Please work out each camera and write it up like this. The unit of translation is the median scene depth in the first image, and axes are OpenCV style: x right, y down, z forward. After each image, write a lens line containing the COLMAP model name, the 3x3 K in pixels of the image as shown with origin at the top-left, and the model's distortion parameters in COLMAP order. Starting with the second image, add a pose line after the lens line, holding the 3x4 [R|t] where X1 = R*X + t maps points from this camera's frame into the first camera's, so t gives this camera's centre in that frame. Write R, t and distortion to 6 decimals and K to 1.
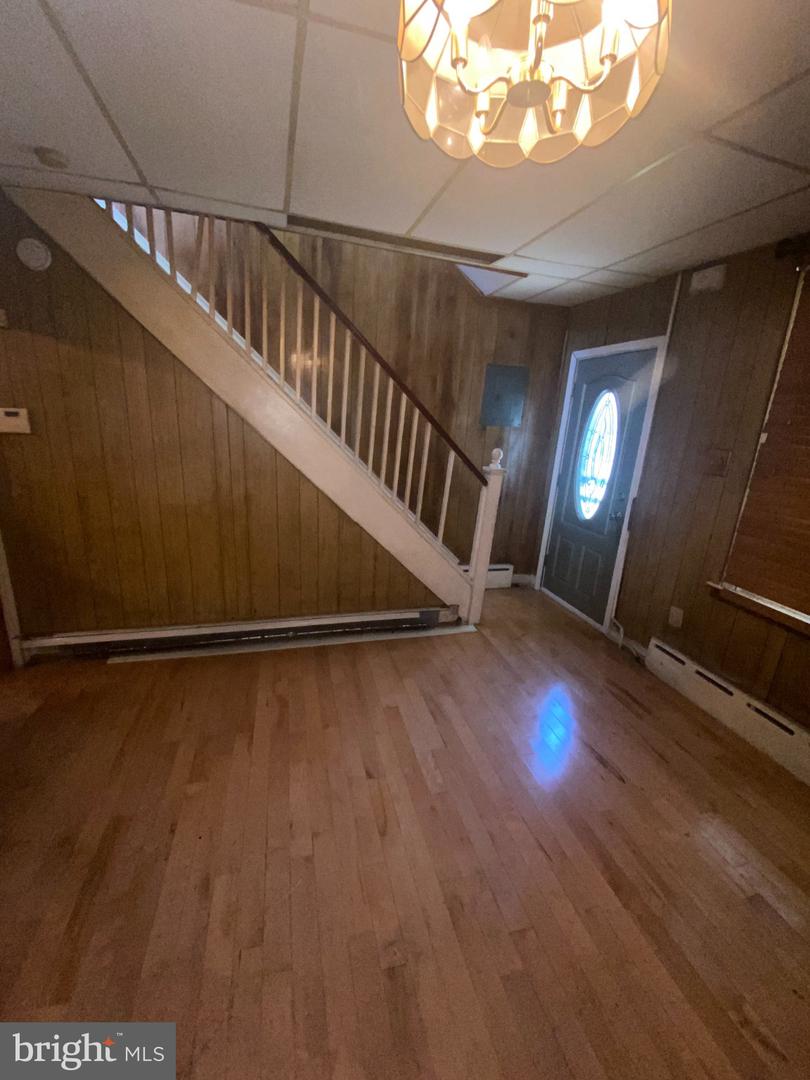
lens RADIAL K [[440.4, 0, 402.4], [0, 440.4, 533.8], [0, 0, 1]] dist [-0.000486, -0.000040]
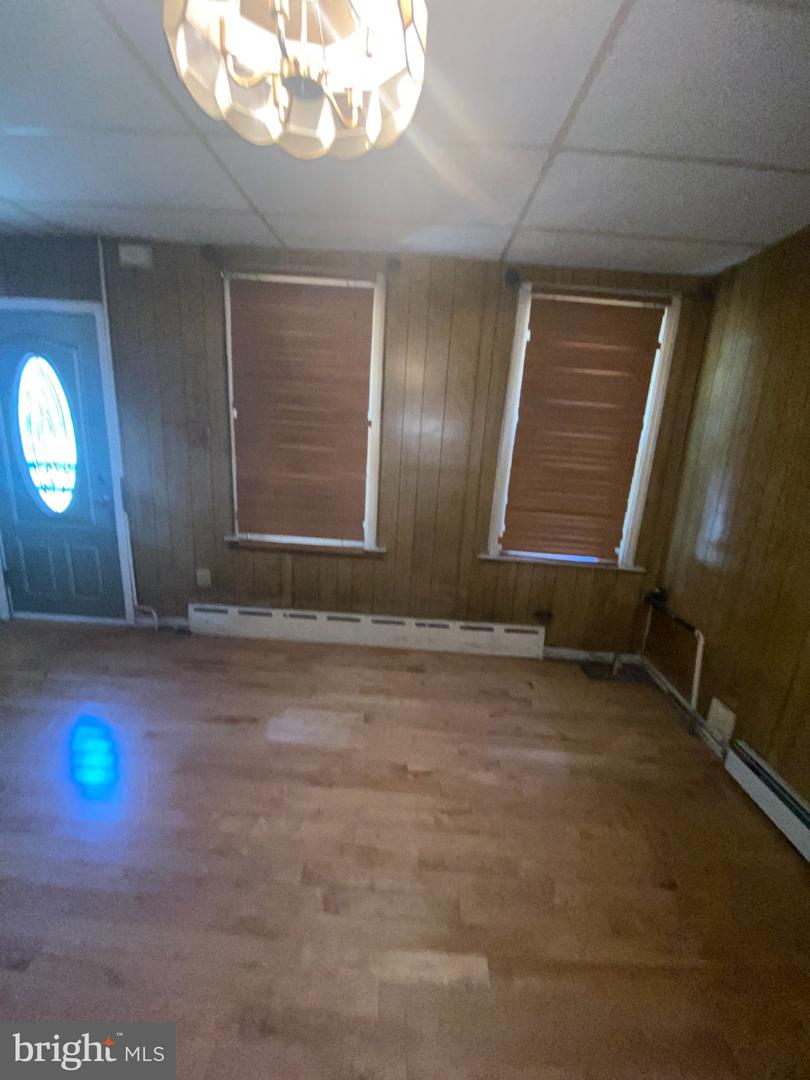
lens RADIAL K [[437.4, 0, 404.9], [0, 437.4, 536.4], [0, 0, 1]] dist [0.033402, -0.029681]
pose [[0.278677, -0.267239, 0.922455, -0.223210], [0.201809, 0.955355, 0.215803, -0.045485], [-0.938942, 0.126020, 0.320167, 0.149973]]
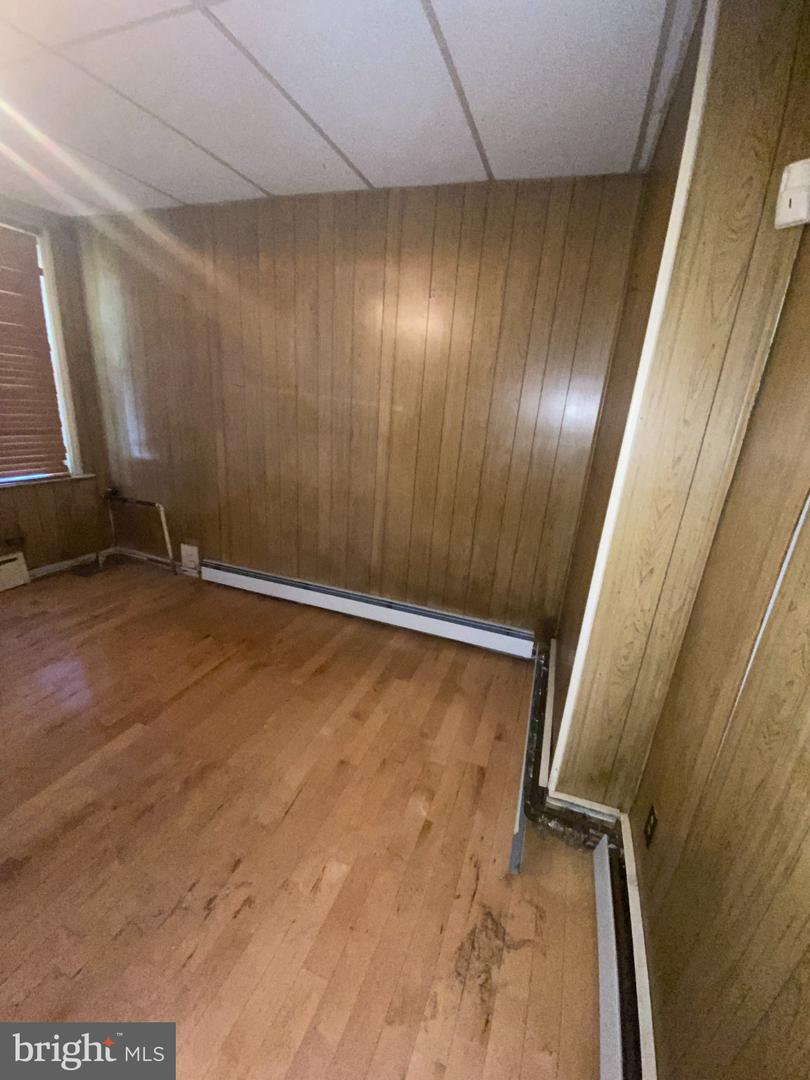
lens RADIAL K [[437.4, 0, 404.9], [0, 437.4, 536.4], [0, 0, 1]] dist [0.033402, -0.029681]
pose [[-0.812849, -0.291389, 0.504351, -0.518971], [0.026229, 0.846686, 0.531446, -0.122468], [-0.581884, 0.445214, -0.680584, 0.384725]]
